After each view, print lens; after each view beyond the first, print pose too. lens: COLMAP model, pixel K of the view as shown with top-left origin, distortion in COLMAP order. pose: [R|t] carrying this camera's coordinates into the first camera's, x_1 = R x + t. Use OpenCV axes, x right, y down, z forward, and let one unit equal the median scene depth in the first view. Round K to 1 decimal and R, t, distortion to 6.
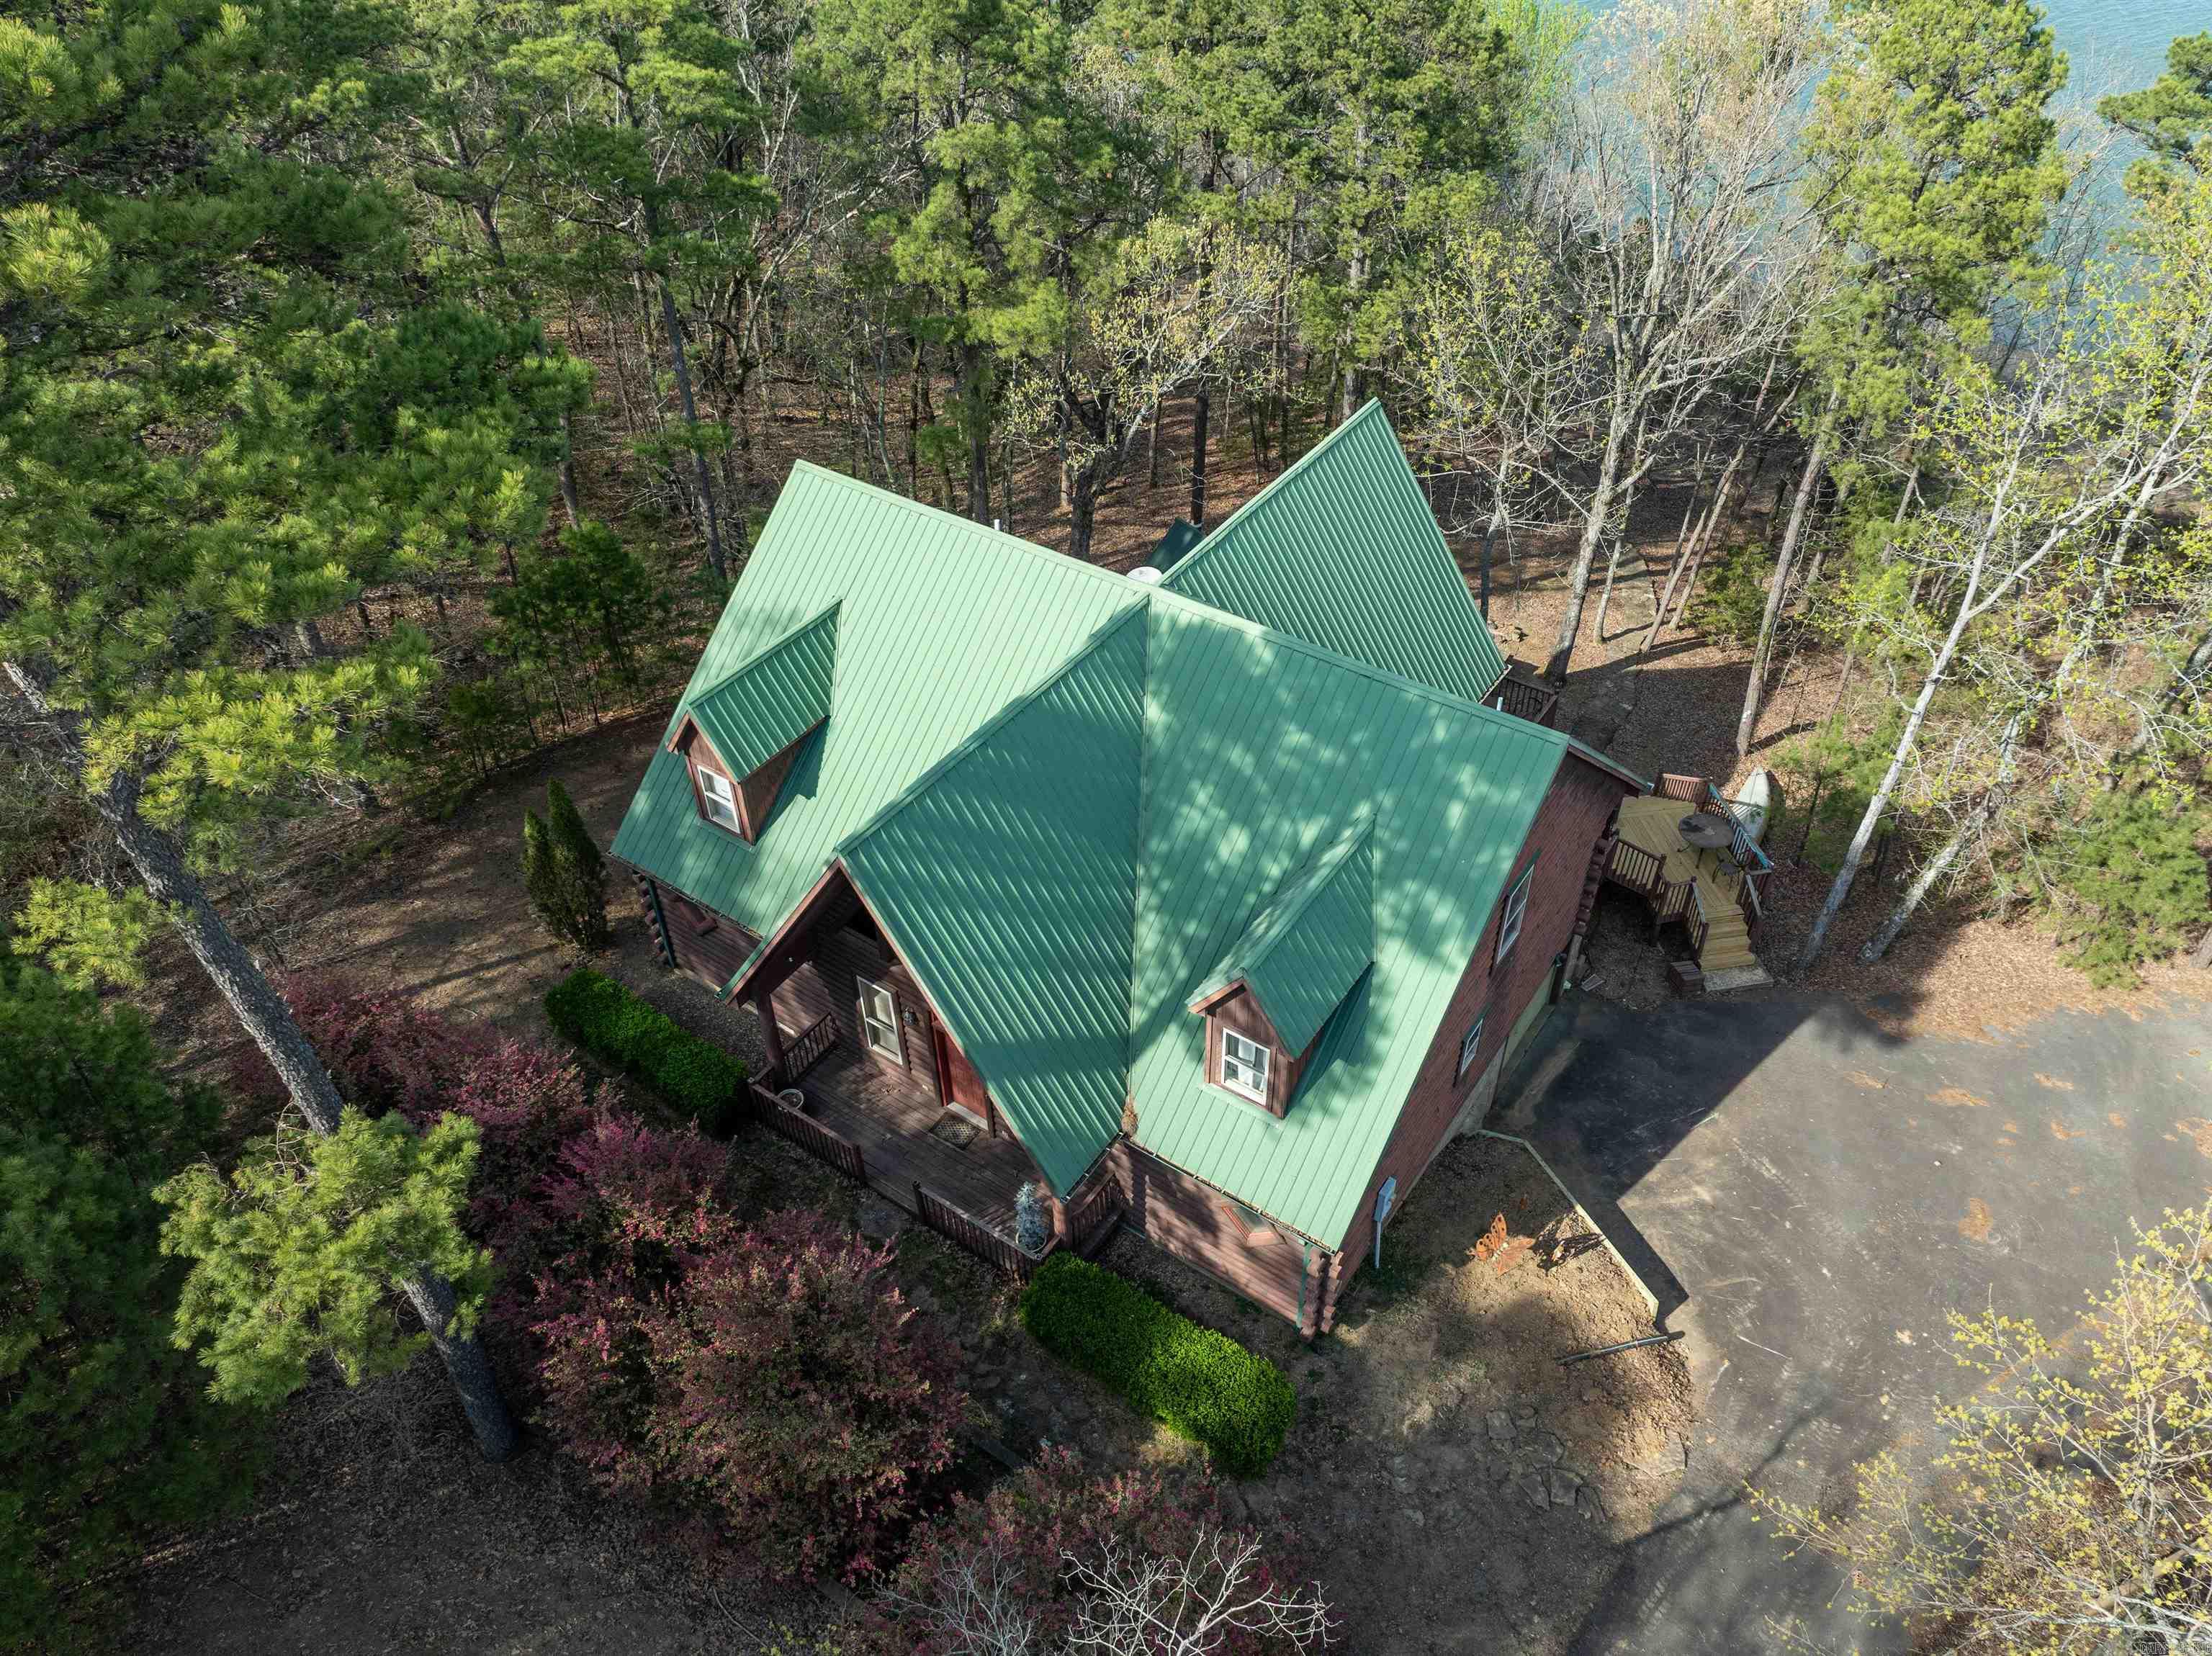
lens RADIAL K [[1548.9, 0, 1111.8], [0, 1548.9, 834.1], [0, 0, 1]] dist [-0.033396, -0.005005]
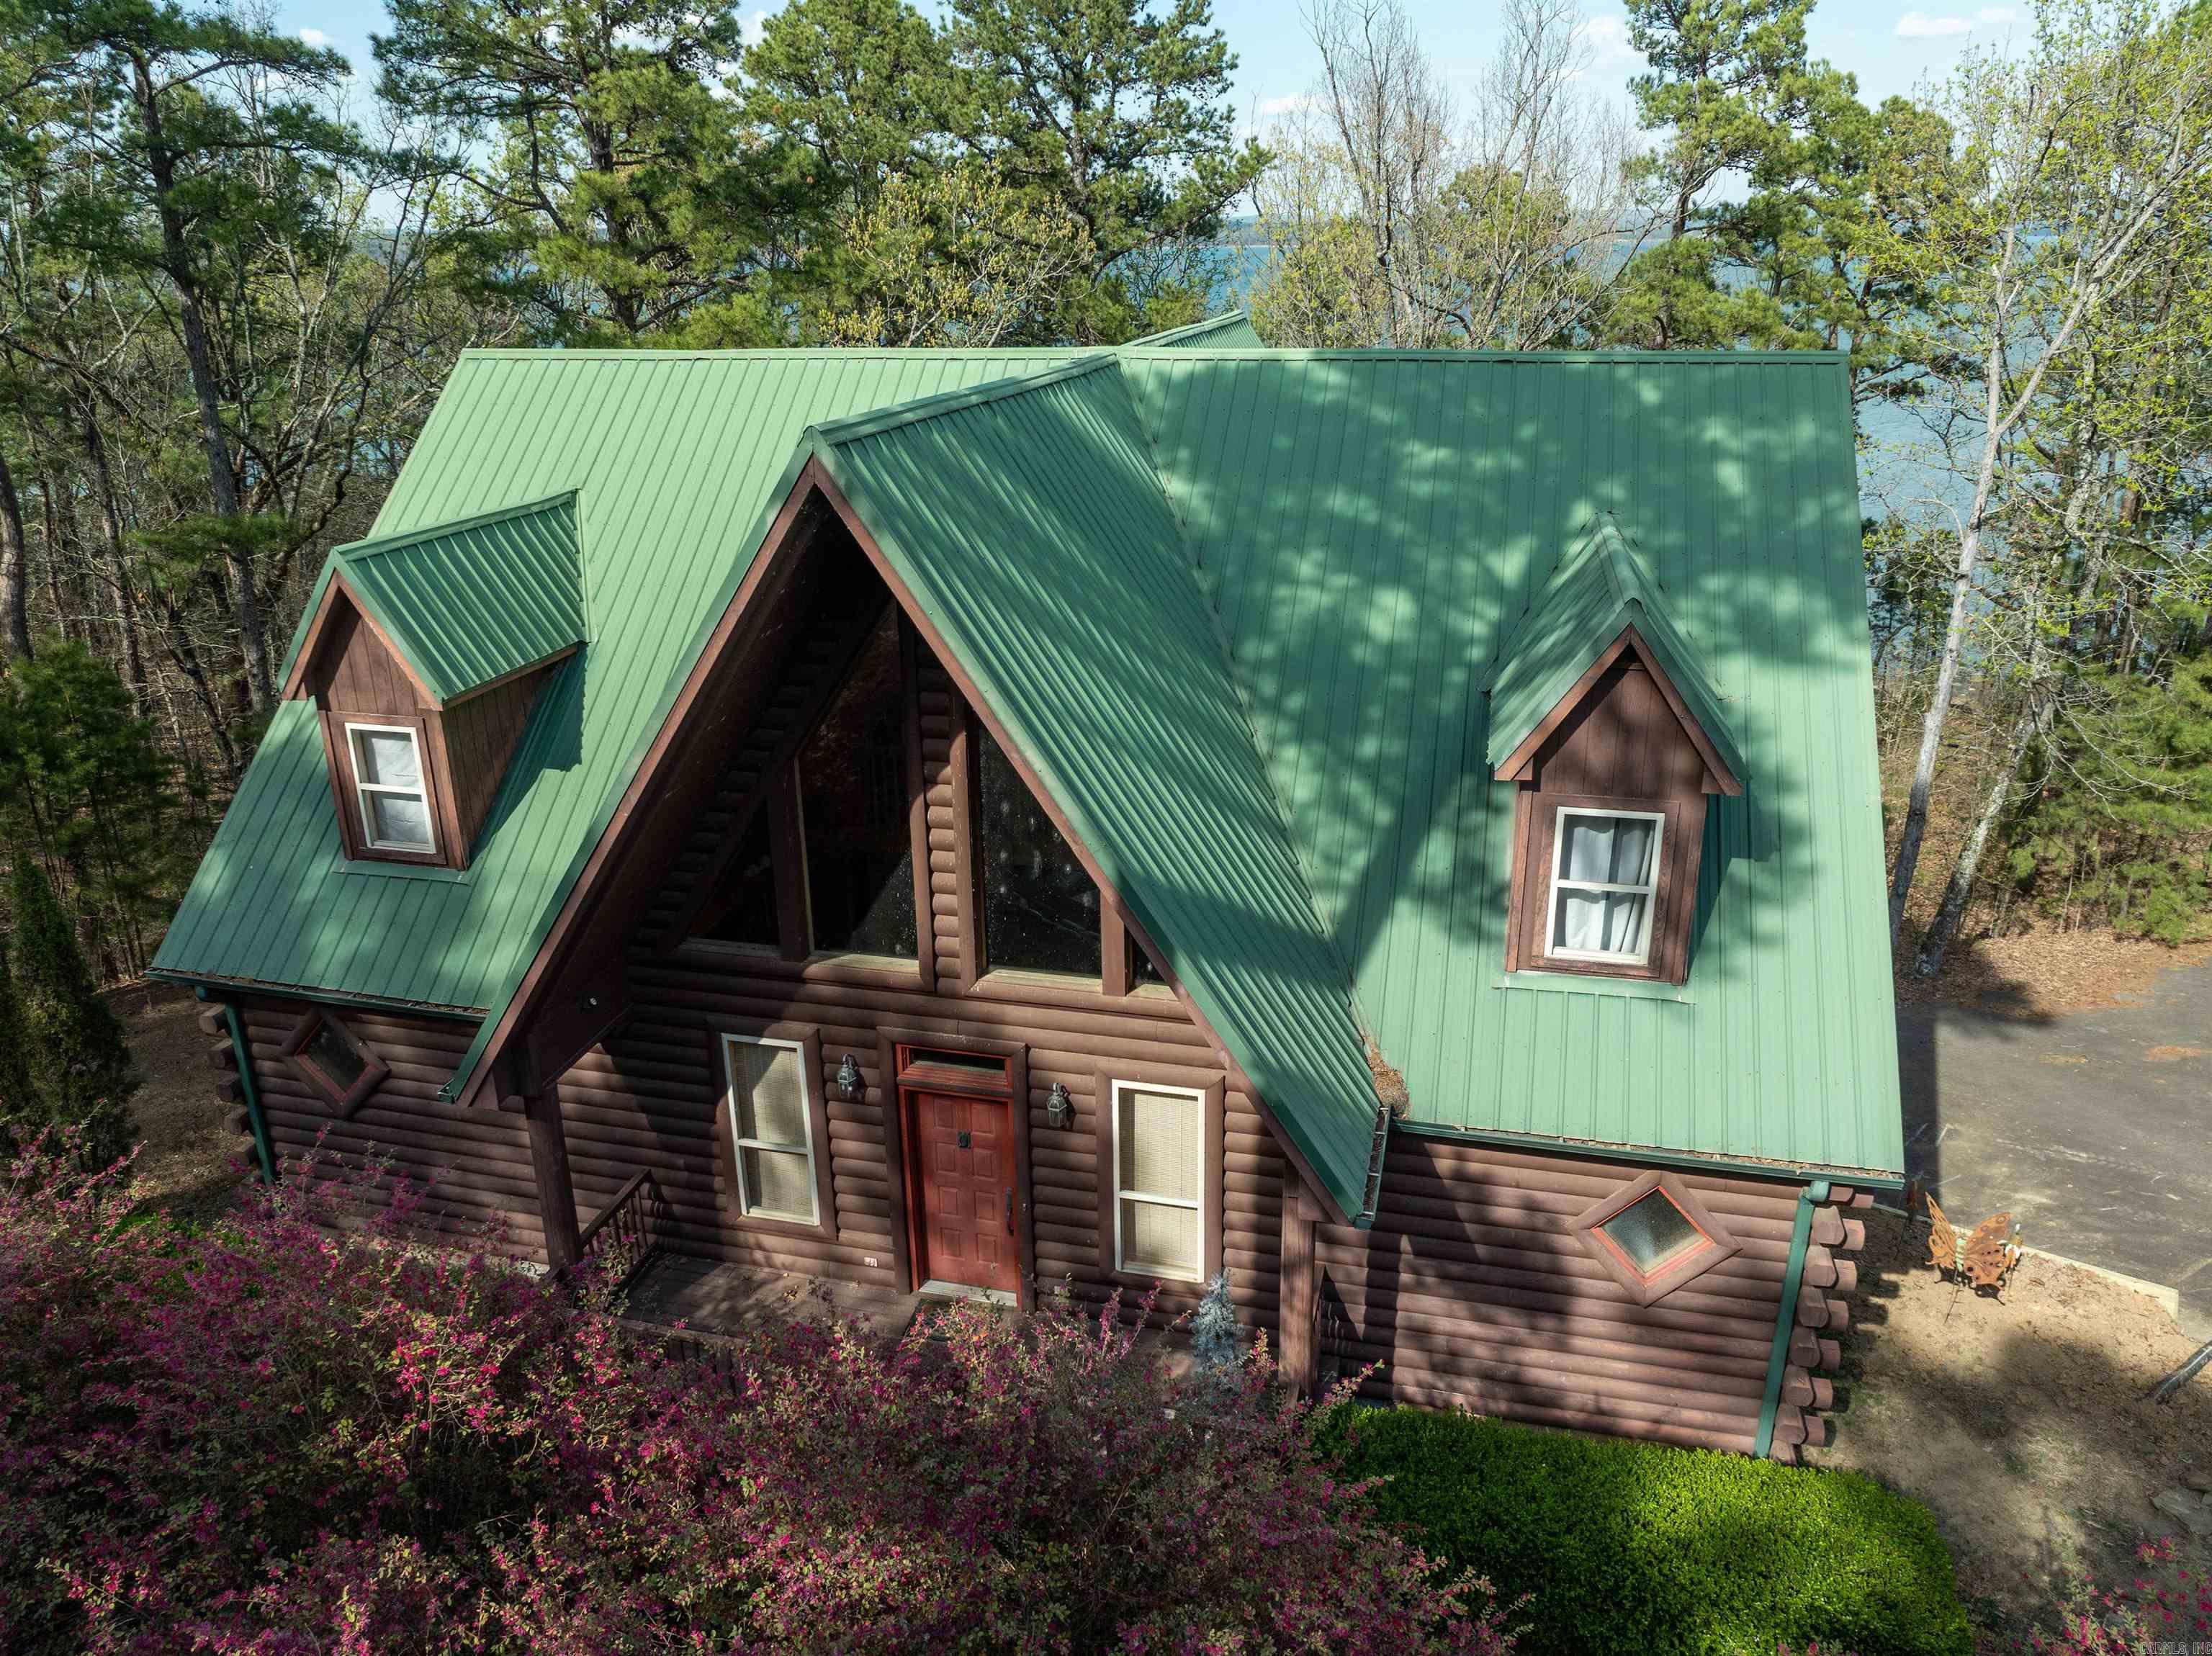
lens RADIAL K [[1548.9, 0, 1089.7], [0, 1548.9, 822.3], [0, 0, 1]] dist [-0.033396, -0.005005]
pose [[0.936077, -0.116700, 0.331874, -0.222854], [0.234821, 0.909723, -0.342437, 0.242429], [-0.261951, 0.398478, 0.878975, 0.517872]]
